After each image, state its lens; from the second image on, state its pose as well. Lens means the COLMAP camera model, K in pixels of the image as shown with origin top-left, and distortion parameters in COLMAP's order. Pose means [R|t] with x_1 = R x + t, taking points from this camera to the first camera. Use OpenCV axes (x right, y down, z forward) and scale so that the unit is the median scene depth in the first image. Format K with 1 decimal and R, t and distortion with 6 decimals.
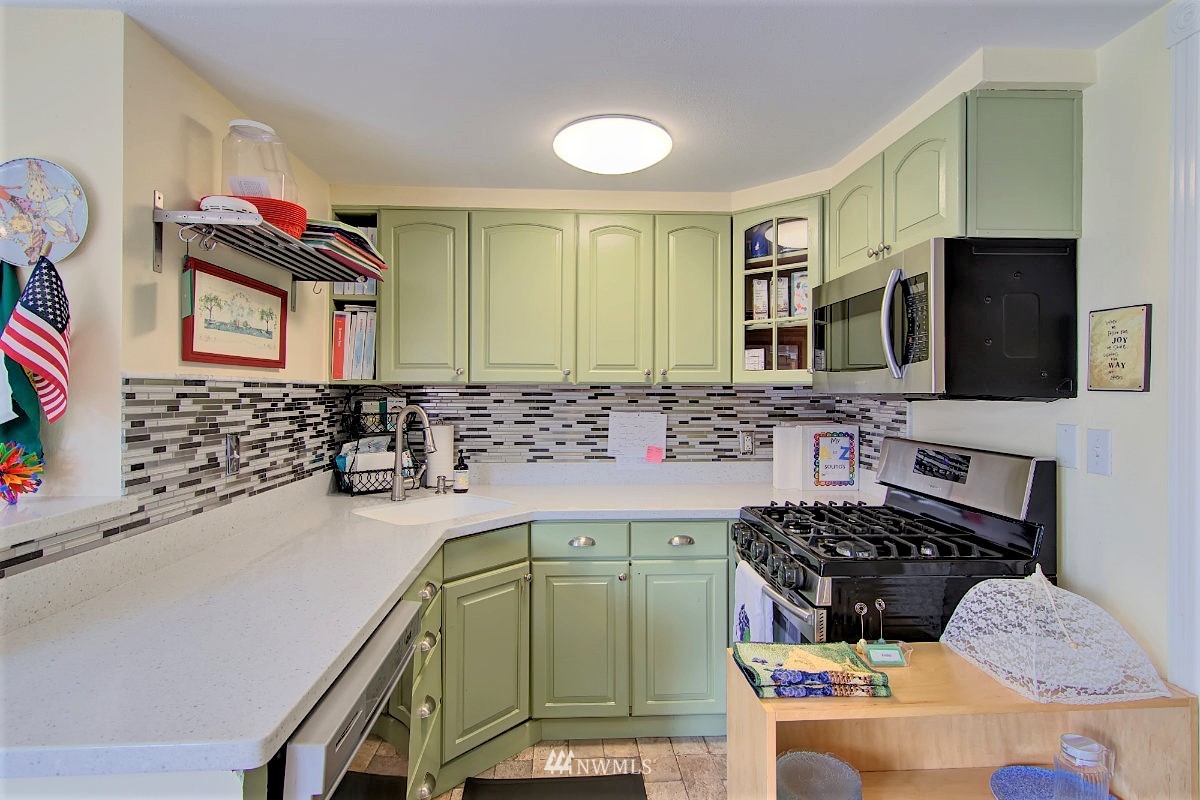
lens RADIAL K [[603.3, 0, 595.5], [0, 603.3, 391.4], [0, 0, 1]] dist [-0.003240, -0.000677]
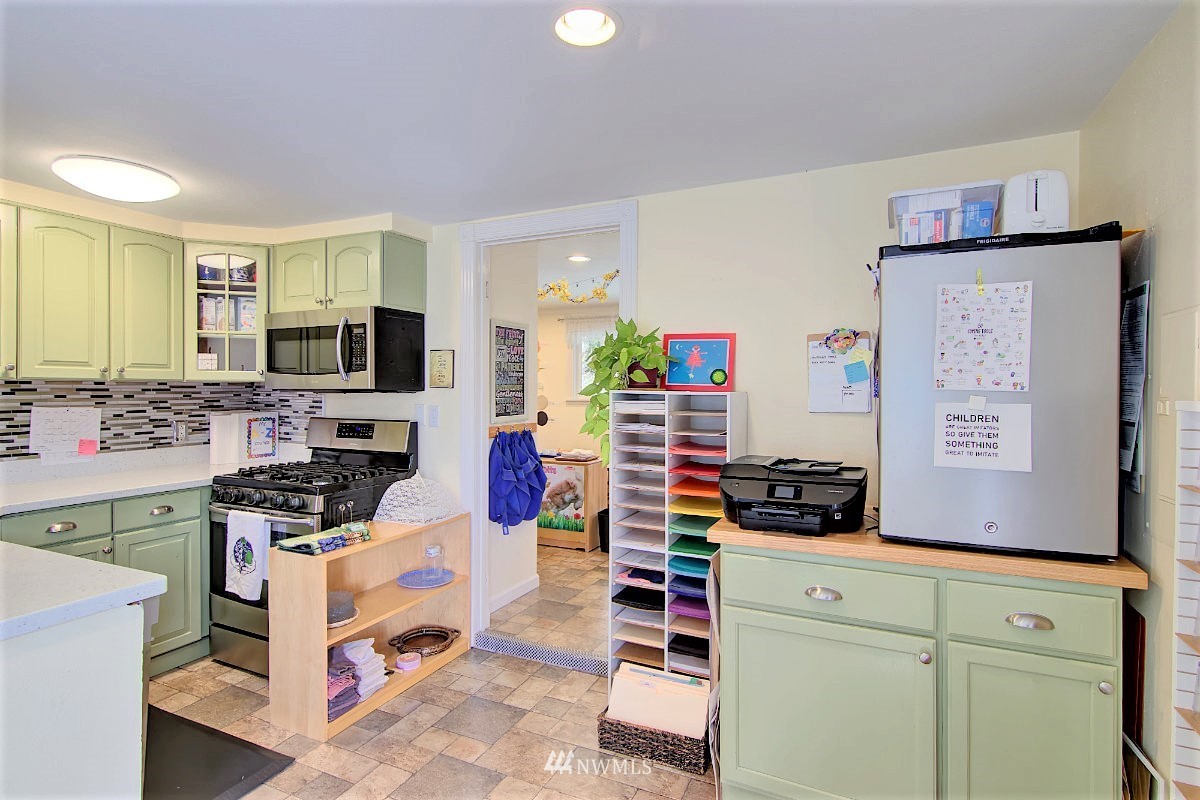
lens RADIAL K [[603.3, 0, 600.7], [0, 603.3, 396.5], [0, 0, 1]] dist [-0.003240, -0.000677]
pose [[0.457545, -0.010681, 0.889122, -0.470277], [-0.002924, 0.999904, 0.013516, 0.000201], [-0.889181, -0.008784, 0.457470, -0.298881]]
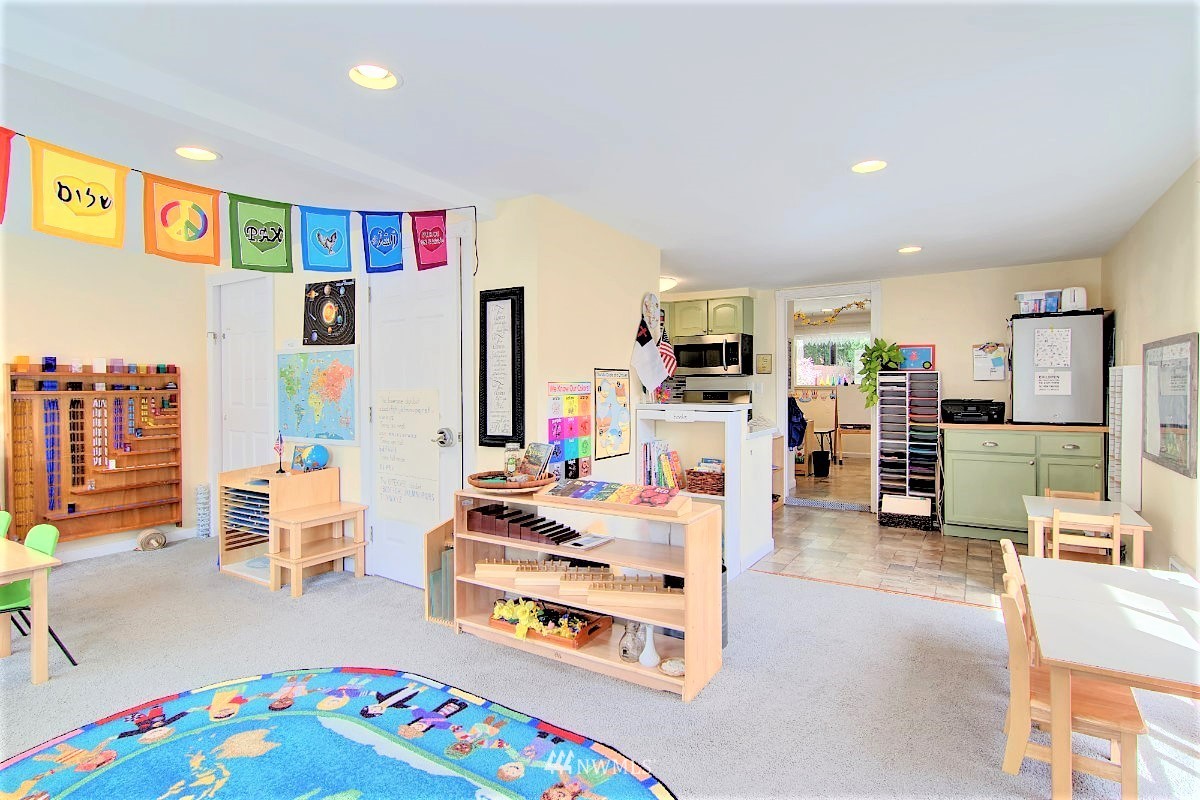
lens RADIAL K [[603.3, 0, 595.9], [0, 603.3, 395.8], [0, 0, 1]] dist [-0.003240, -0.000677]
pose [[0.573331, -0.017264, 0.819142, -1.902516], [0.006949, 0.999844, 0.016209, 0.046591], [-0.819294, -0.003601, 0.573362, -0.279951]]
